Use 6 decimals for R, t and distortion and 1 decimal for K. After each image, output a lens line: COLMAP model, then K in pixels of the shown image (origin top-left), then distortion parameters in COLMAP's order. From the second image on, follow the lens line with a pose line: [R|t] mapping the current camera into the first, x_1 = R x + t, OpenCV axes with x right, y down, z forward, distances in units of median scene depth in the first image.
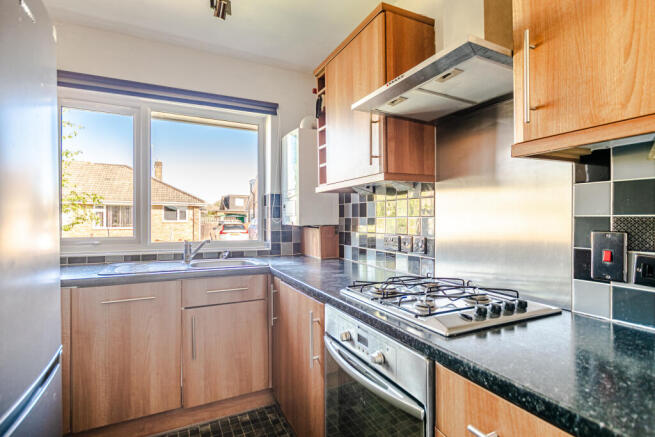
lens RADIAL K [[327.8, 0, 326.9], [0, 327.8, 220.1], [0, 0, 1]] dist [-0.001190, 0.000126]
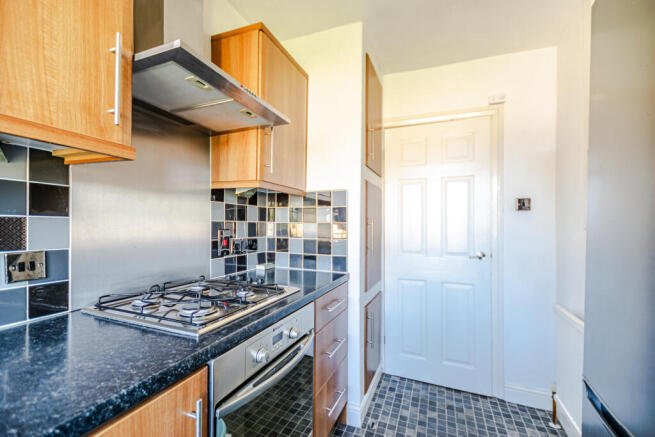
lens RADIAL K [[282.6, 0, 326.2], [0, 282.6, 220.7], [0, 0, 1]] dist [0.008103, -0.001781]
pose [[-0.672473, 0.004880, 0.740106, -0.626139], [-0.000353, 0.999976, -0.006915, -0.005502], [-0.740122, -0.004911, -0.672455, 1.389032]]
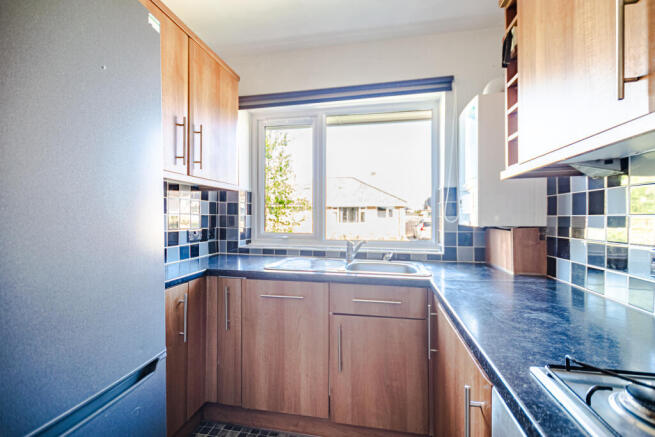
lens RADIAL K [[282.6, 0, 327.3], [0, 282.6, 218.4], [0, 0, 1]] dist [0.008103, -0.001781]
pose [[0.796894, 0.004436, -0.604103, 0.031229], [-0.003742, 0.999990, 0.002407, -0.001848], [0.604108, 0.000342, 0.796902, 0.283366]]
